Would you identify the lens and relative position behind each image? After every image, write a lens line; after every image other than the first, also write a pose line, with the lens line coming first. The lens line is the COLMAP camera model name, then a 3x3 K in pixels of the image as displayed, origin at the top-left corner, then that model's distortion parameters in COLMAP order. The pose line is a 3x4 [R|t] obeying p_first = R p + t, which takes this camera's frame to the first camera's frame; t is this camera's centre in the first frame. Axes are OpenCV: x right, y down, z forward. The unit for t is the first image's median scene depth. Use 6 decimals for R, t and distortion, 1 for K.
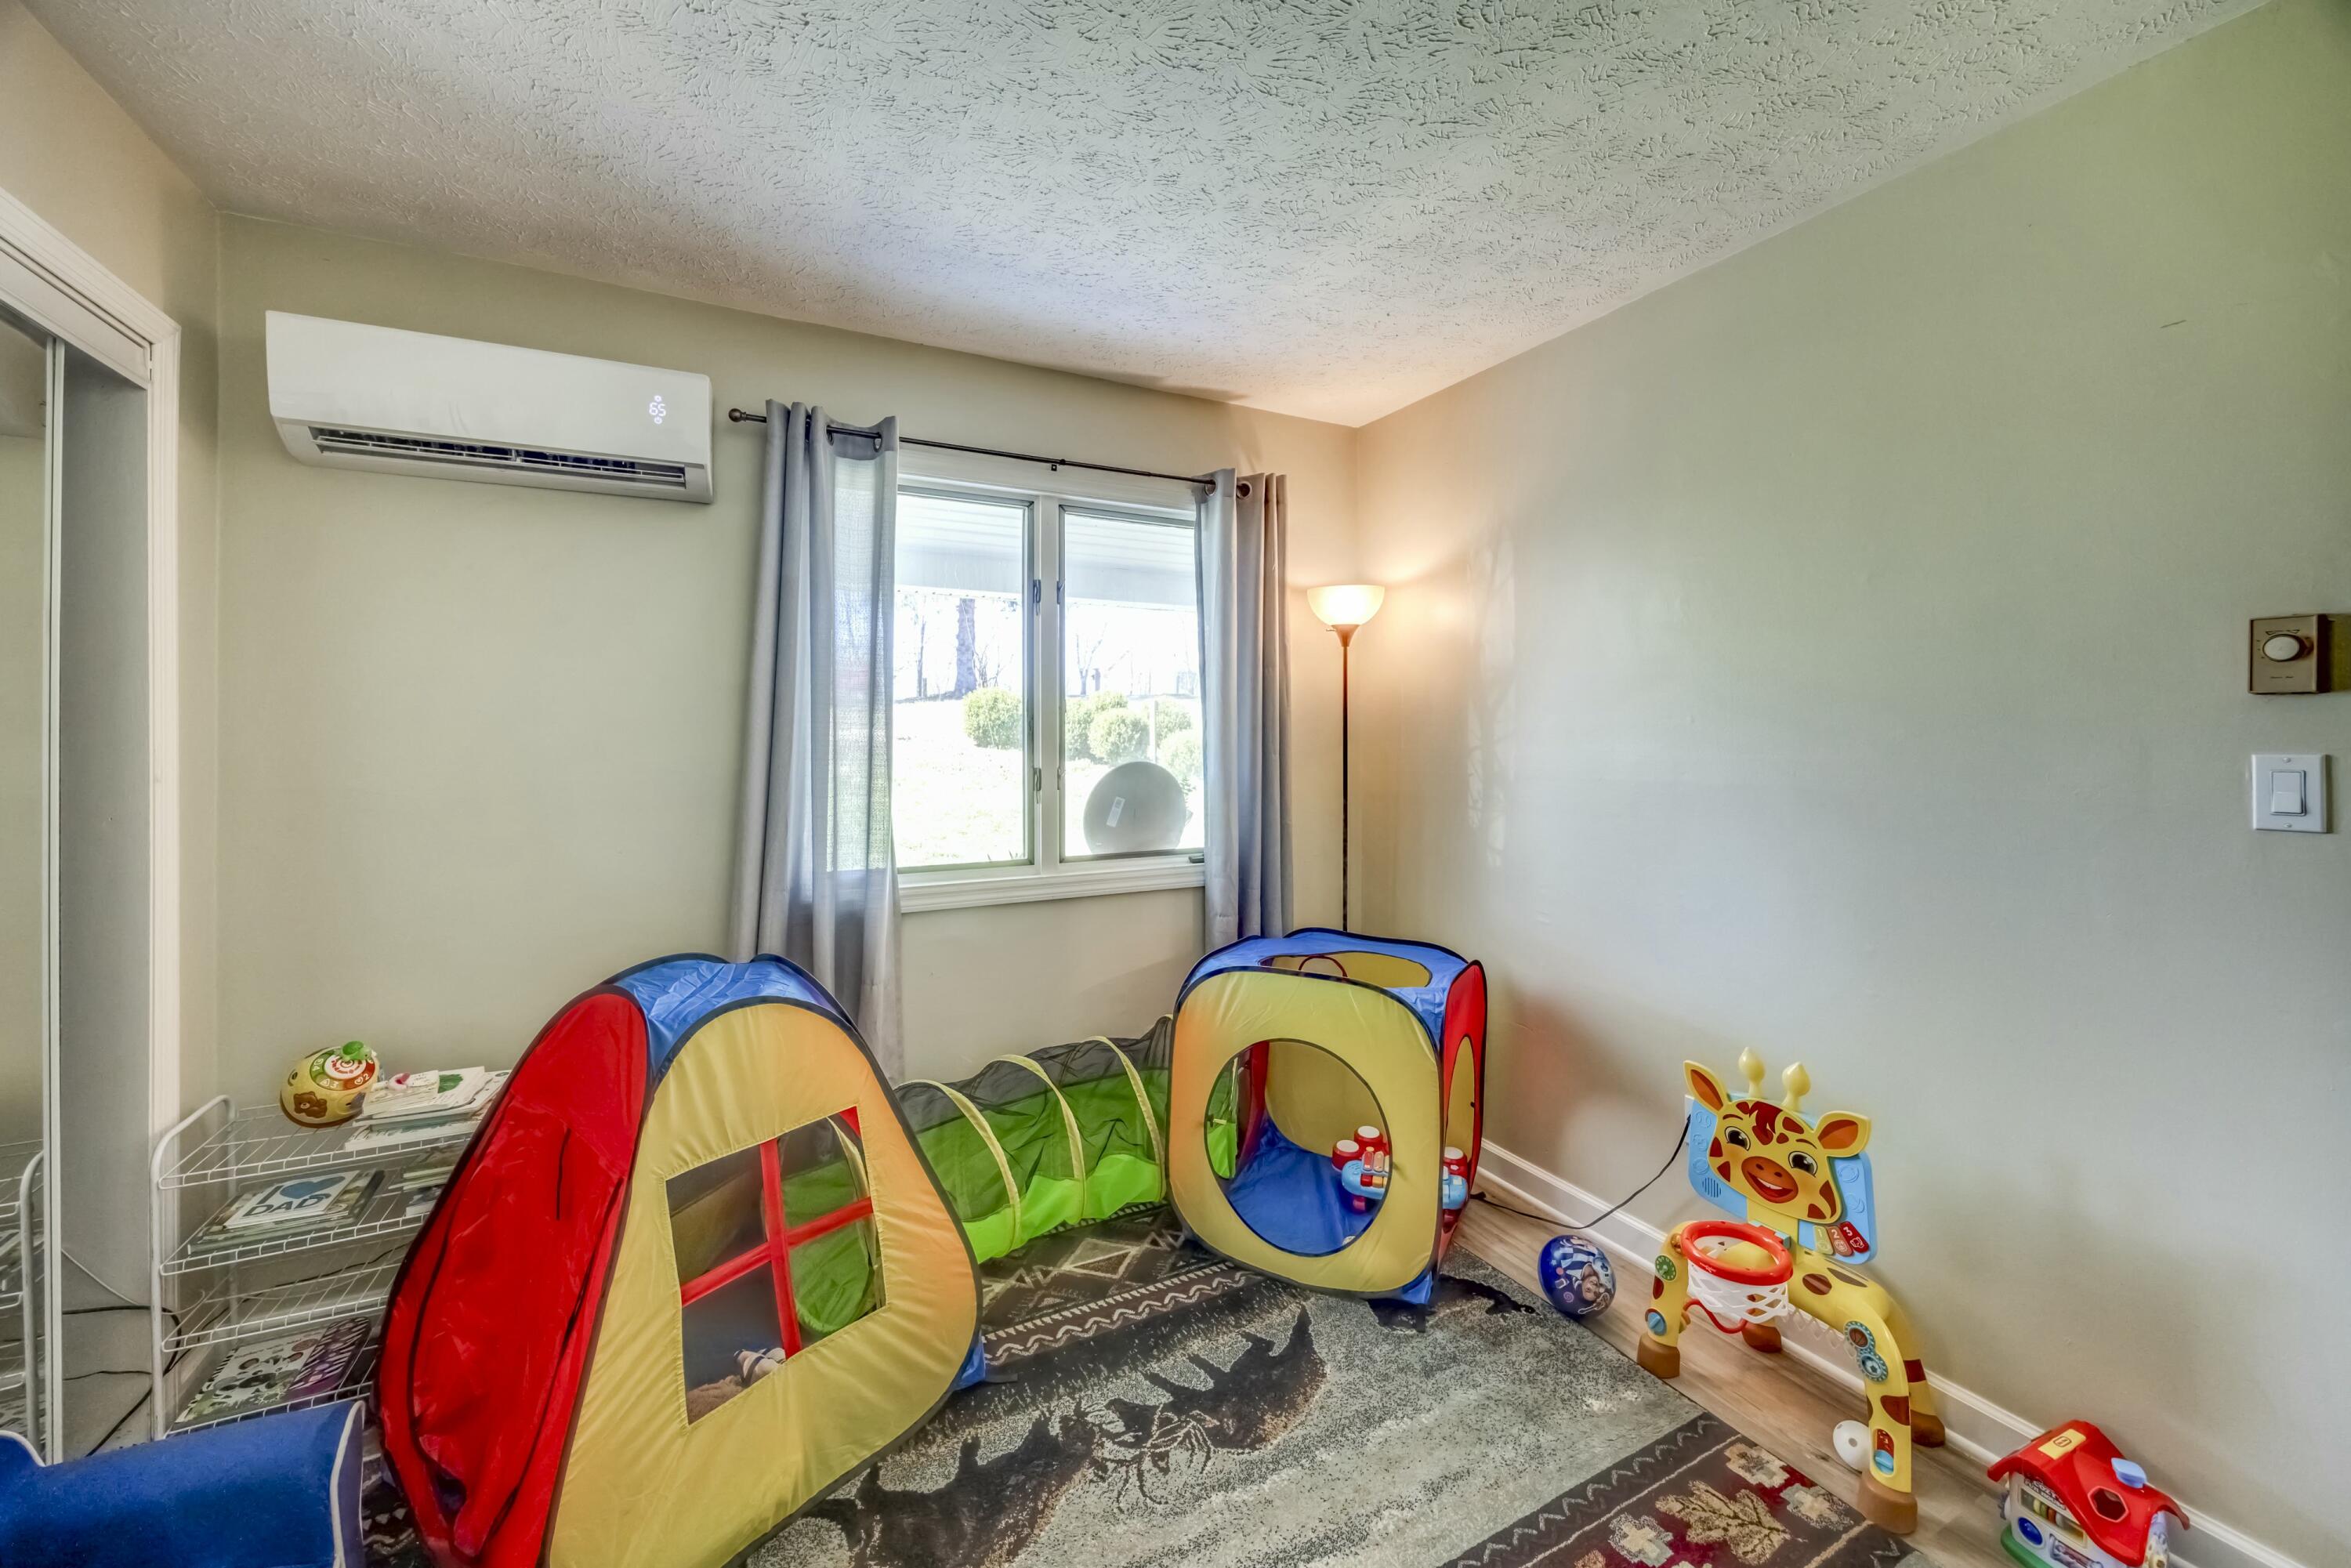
lens RADIAL K [[897.5, 0, 1168.4], [0, 897.5, 734.3], [0, 0, 1]] dist [0.001993, 0.000336]
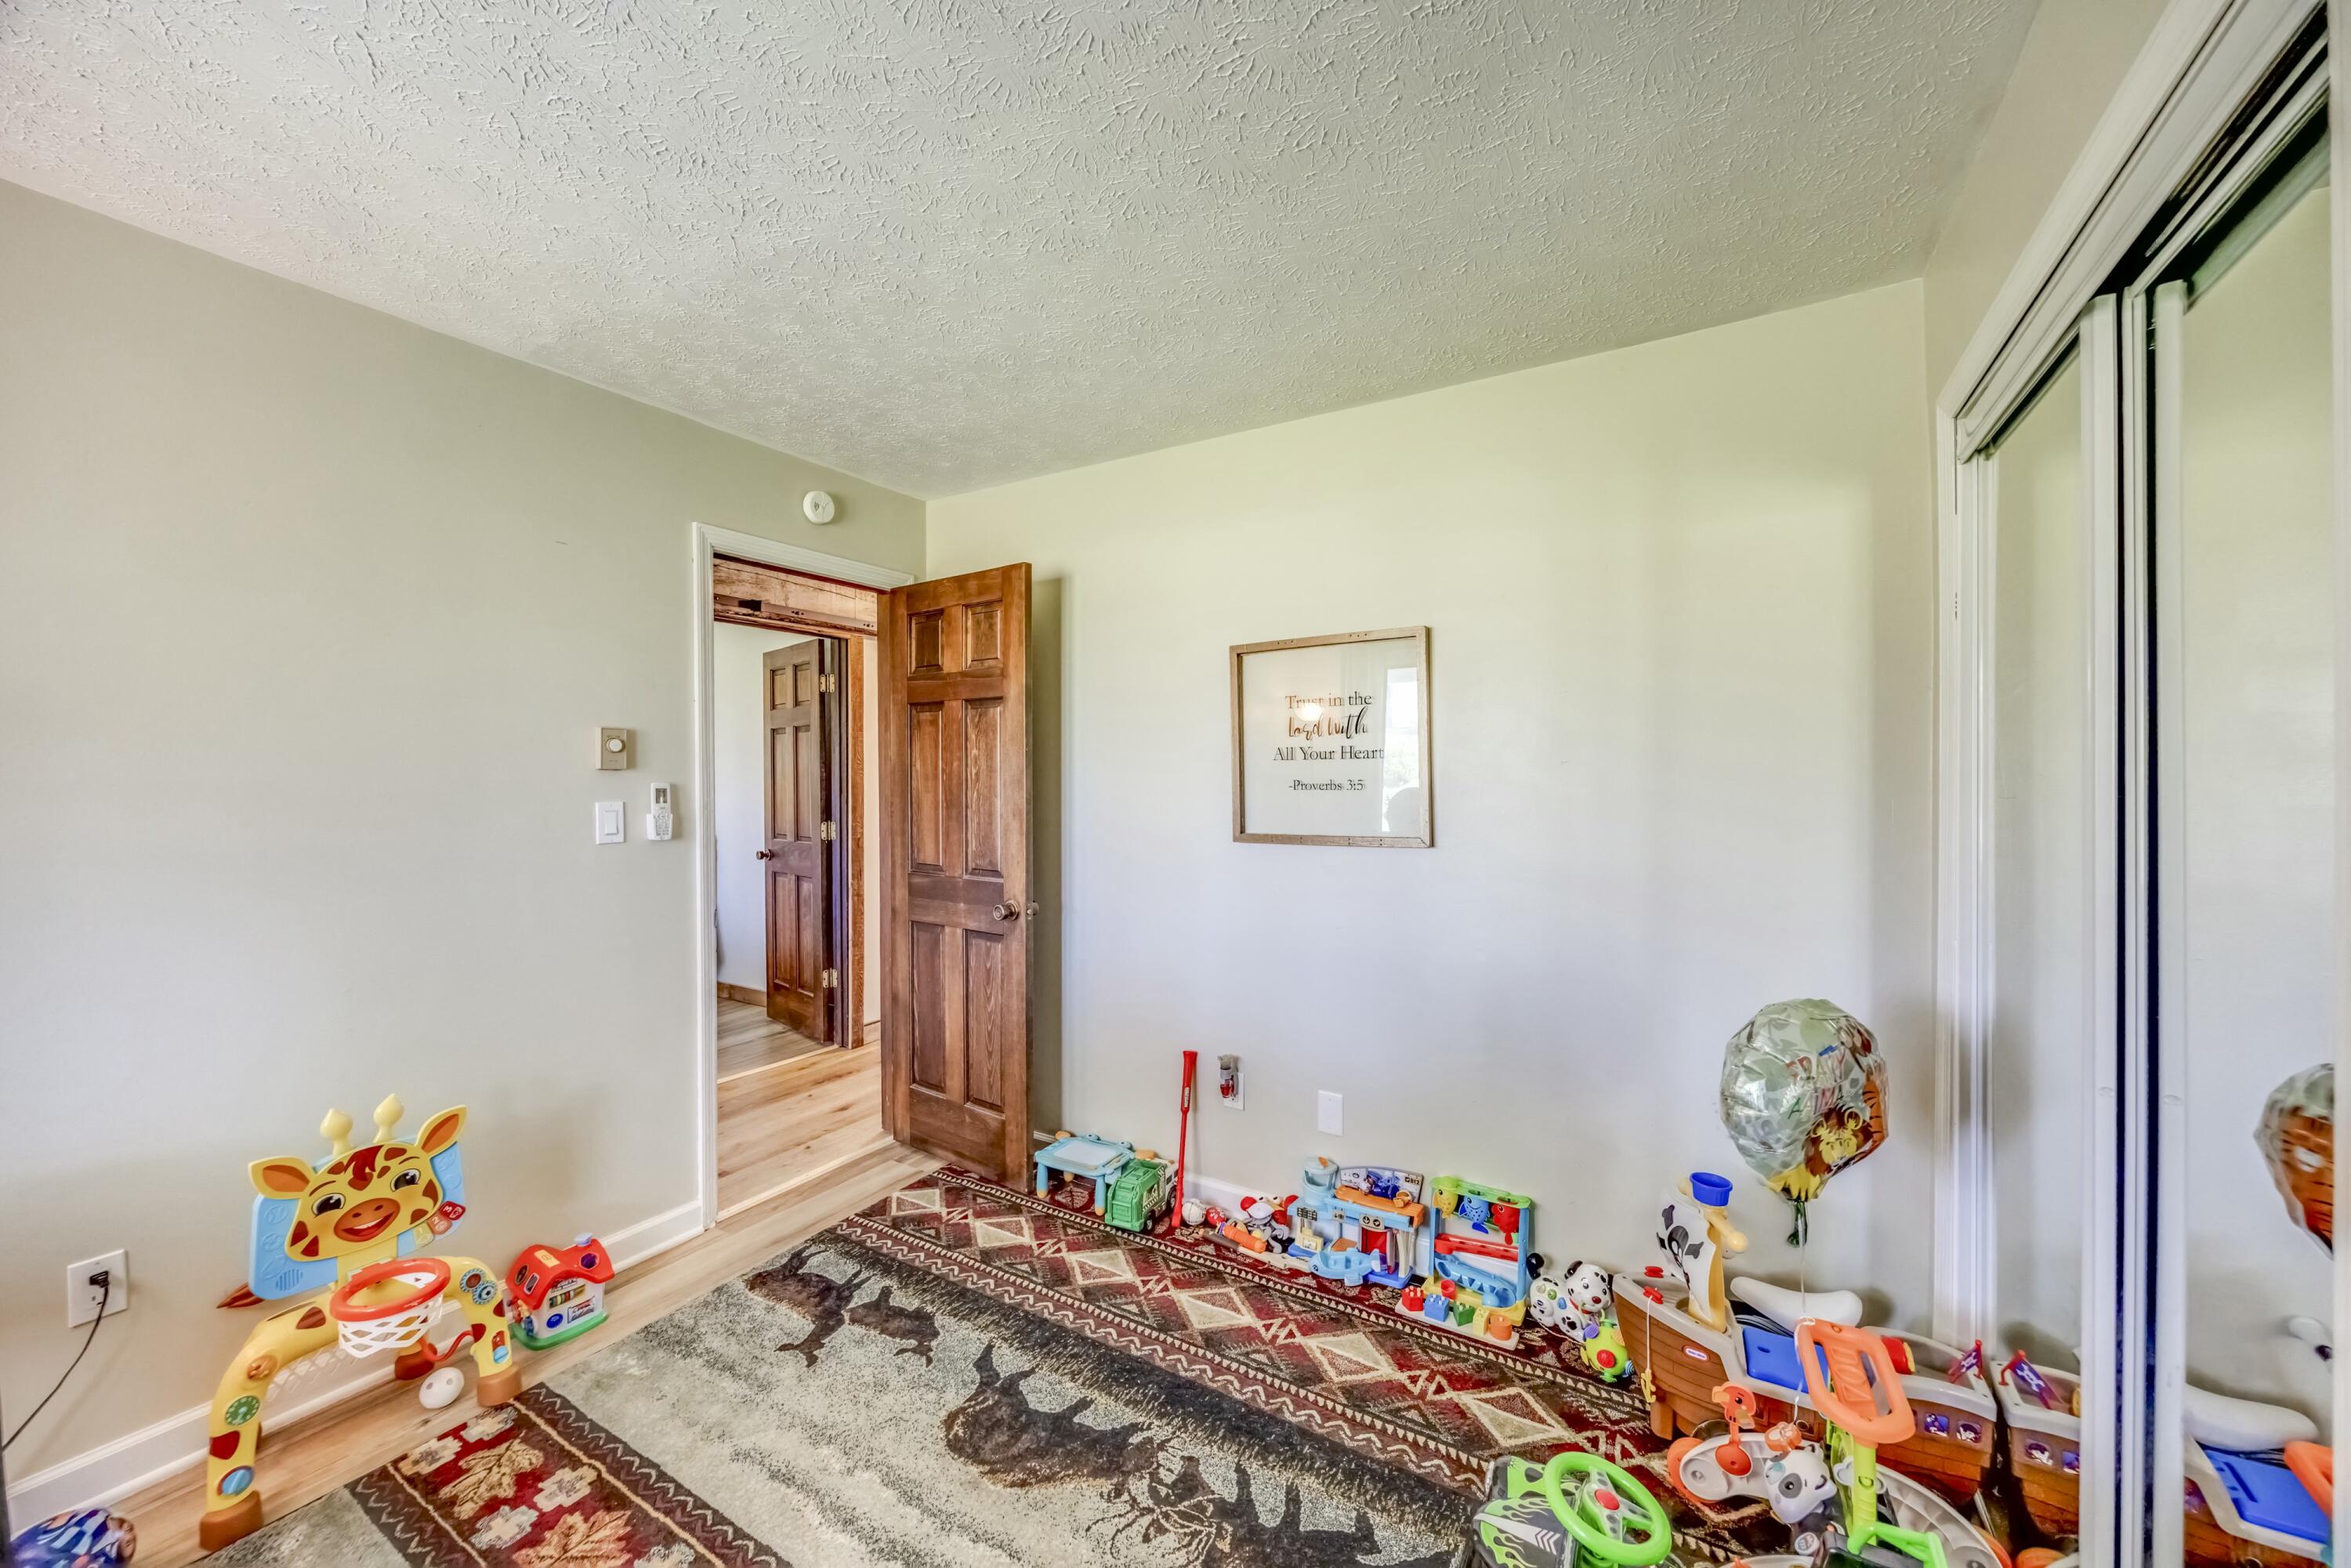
lens RADIAL K [[897.5, 0, 1170.6], [0, 897.5, 784.2], [0, 0, 1]] dist [0.001993, 0.000336]
pose [[-0.520073, -0.005925, 0.854101, -0.731046], [-0.000511, 0.999978, 0.006625, -0.021613], [-0.854122, 0.003009, -0.520064, 0.761610]]
